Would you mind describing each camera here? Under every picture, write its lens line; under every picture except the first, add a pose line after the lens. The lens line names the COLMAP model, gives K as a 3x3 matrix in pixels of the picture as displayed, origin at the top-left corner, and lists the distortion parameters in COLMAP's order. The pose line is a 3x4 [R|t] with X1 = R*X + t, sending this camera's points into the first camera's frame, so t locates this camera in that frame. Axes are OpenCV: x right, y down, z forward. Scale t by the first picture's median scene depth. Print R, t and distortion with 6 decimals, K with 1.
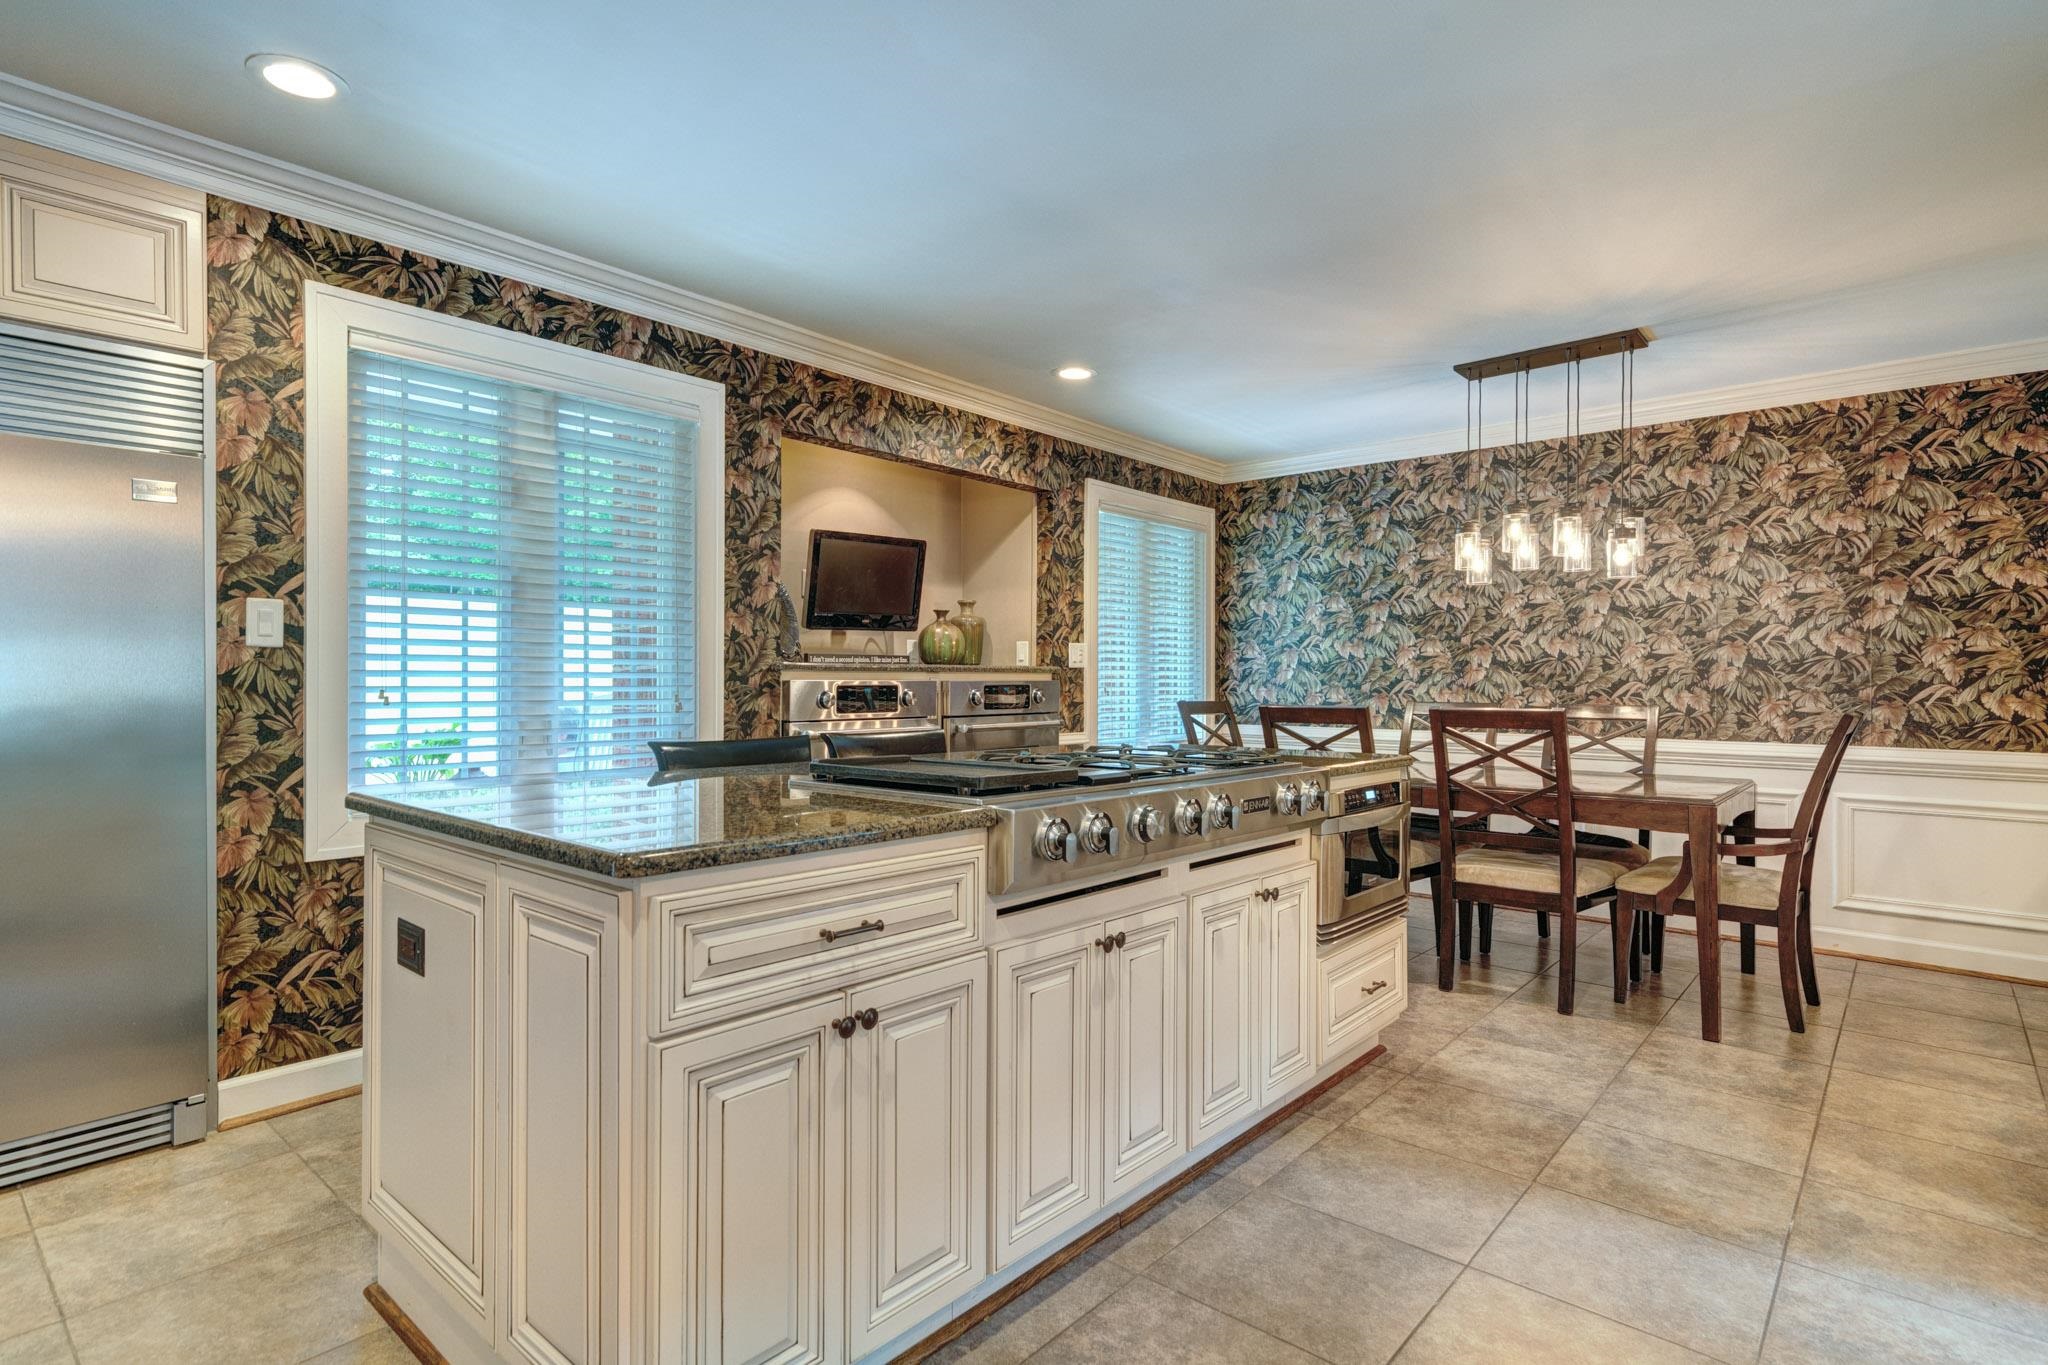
lens RADIAL K [[1035.6, 0, 1011.4], [0, 1035.6, 684.2], [0, 0, 1]] dist [0.007694, -0.002038]
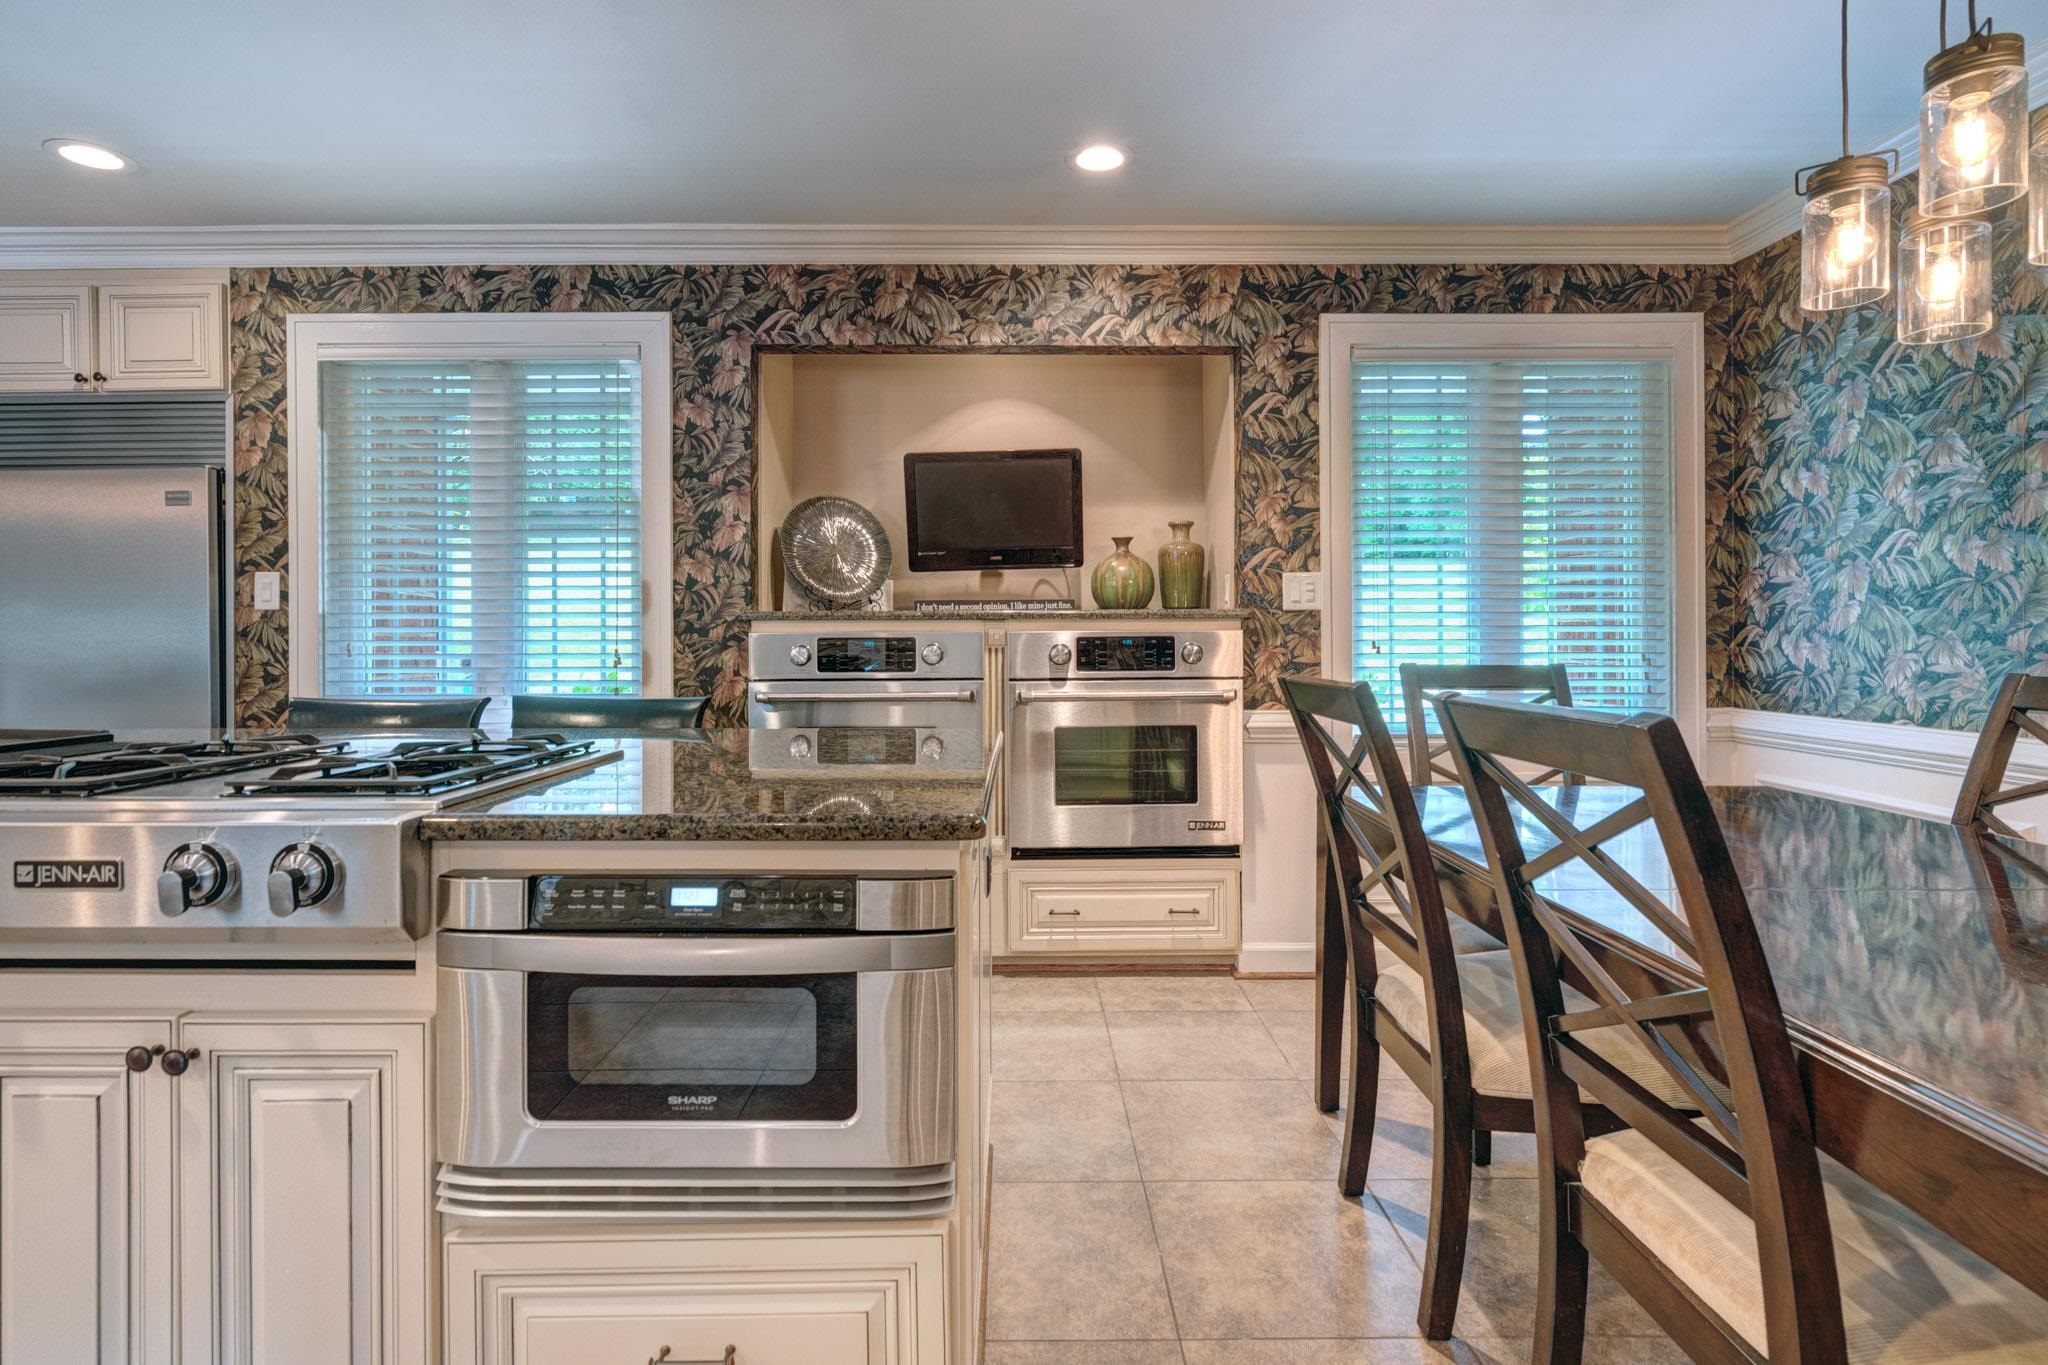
lens RADIAL K [[937.1, 0, 1021.1], [0, 937.1, 632.0], [0, 0, 1]] dist [-0.008473, 0.005080]
pose [[0.661620, -0.005971, -0.749816, 0.543021], [0.003643, 0.999982, -0.004749, 0.000365], [0.749831, 0.000410, 0.661630, 0.675750]]
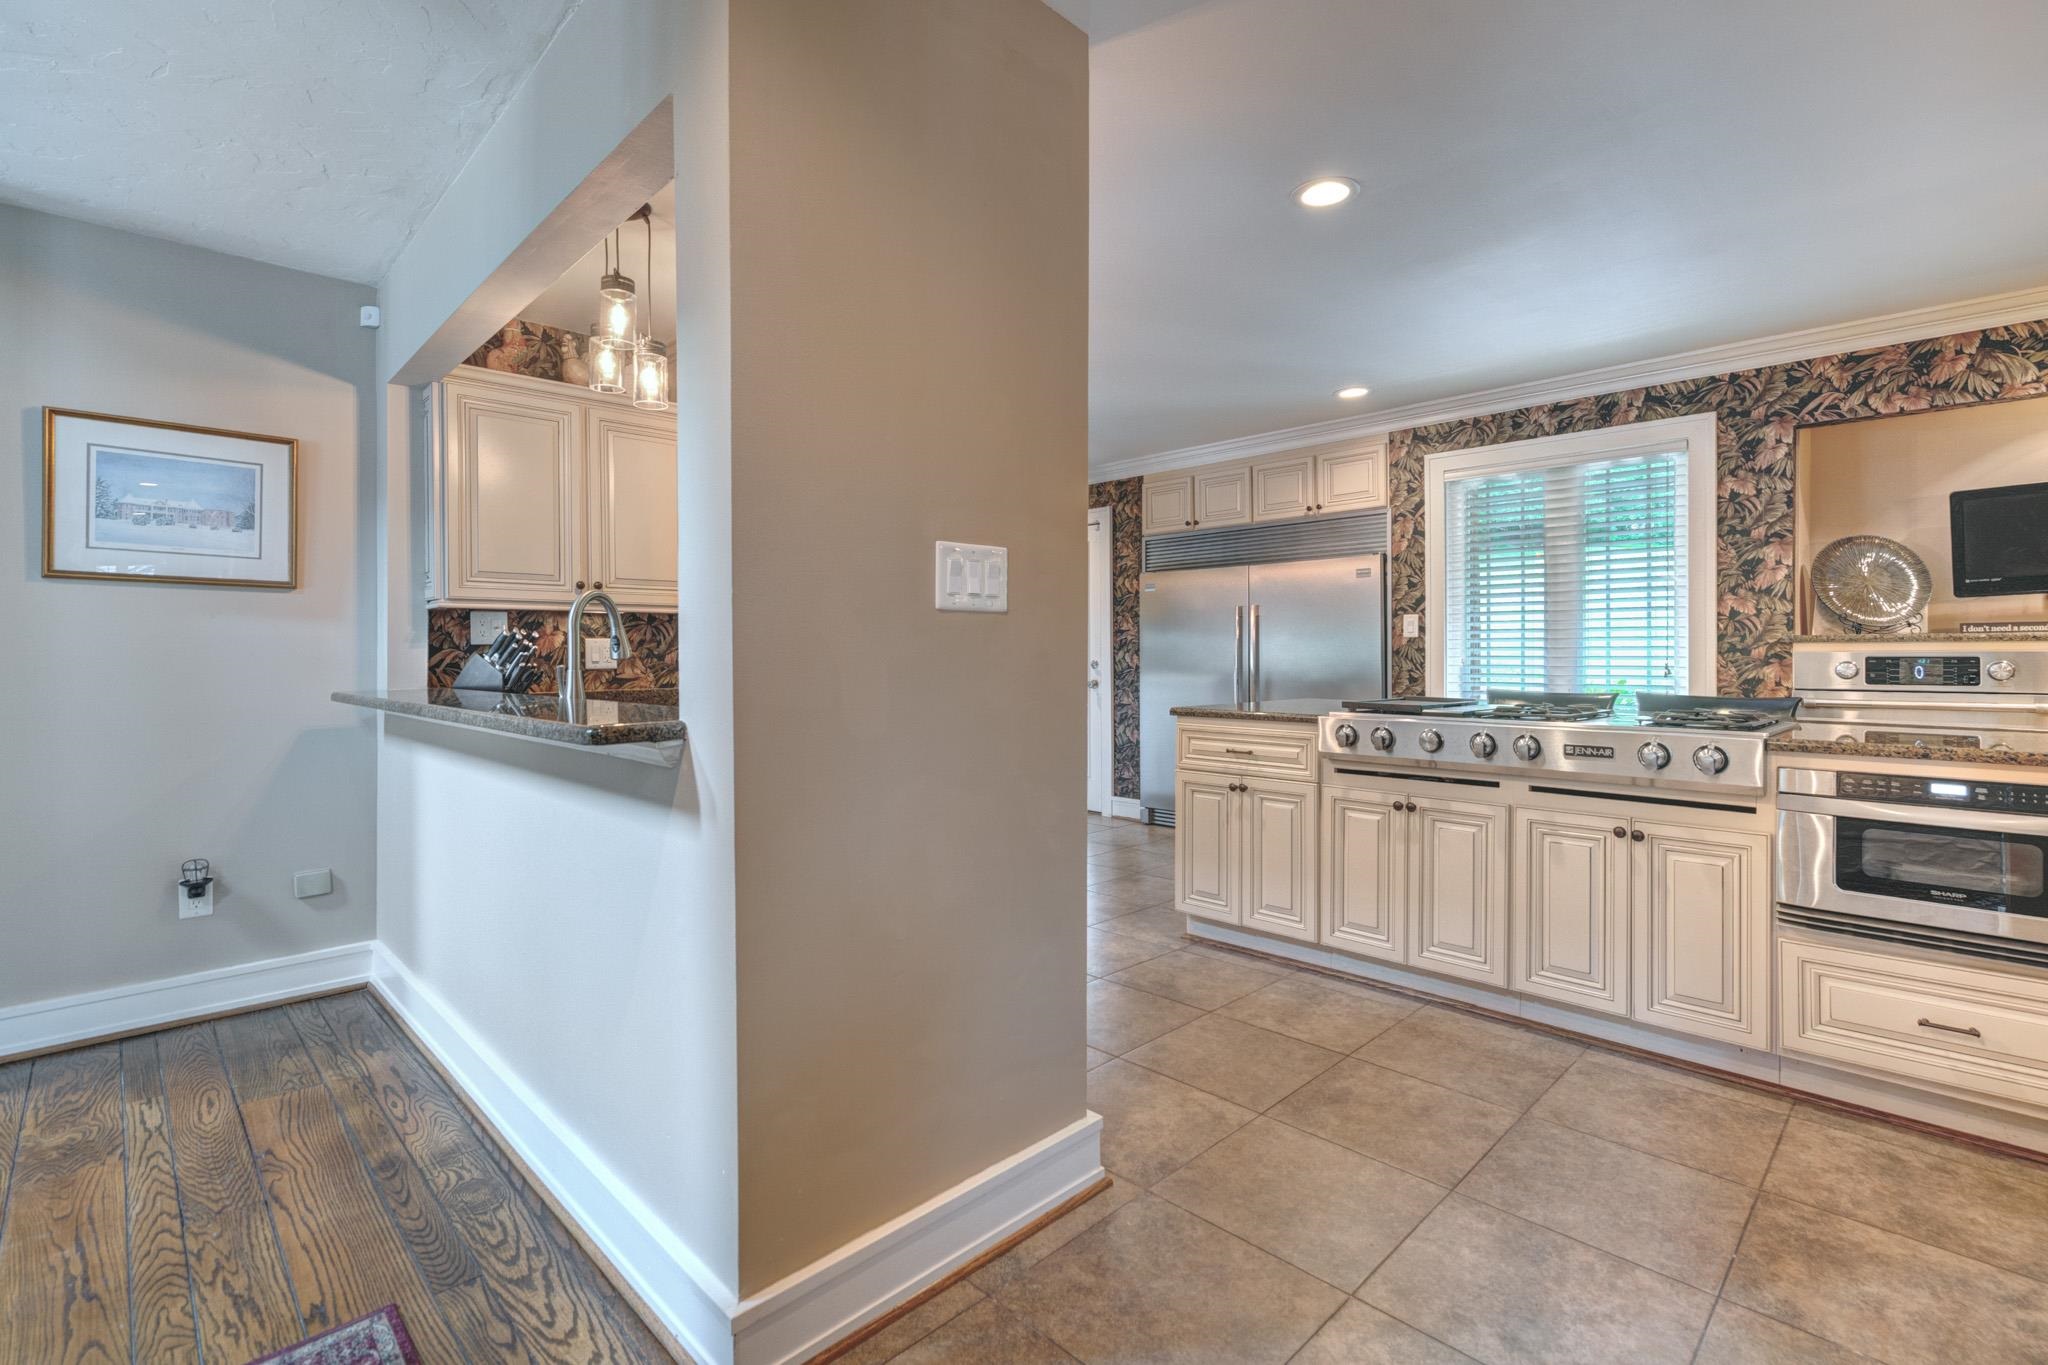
lens RADIAL K [[937.1, 0, 1018.4], [0, 937.1, 653.5], [0, 0, 1]] dist [-0.008473, 0.005080]
pose [[-0.072155, -0.002919, -0.997389, 0.873940], [-0.001676, 0.999995, -0.002805, 0.002240], [0.997392, 0.001470, -0.072159, 0.252698]]
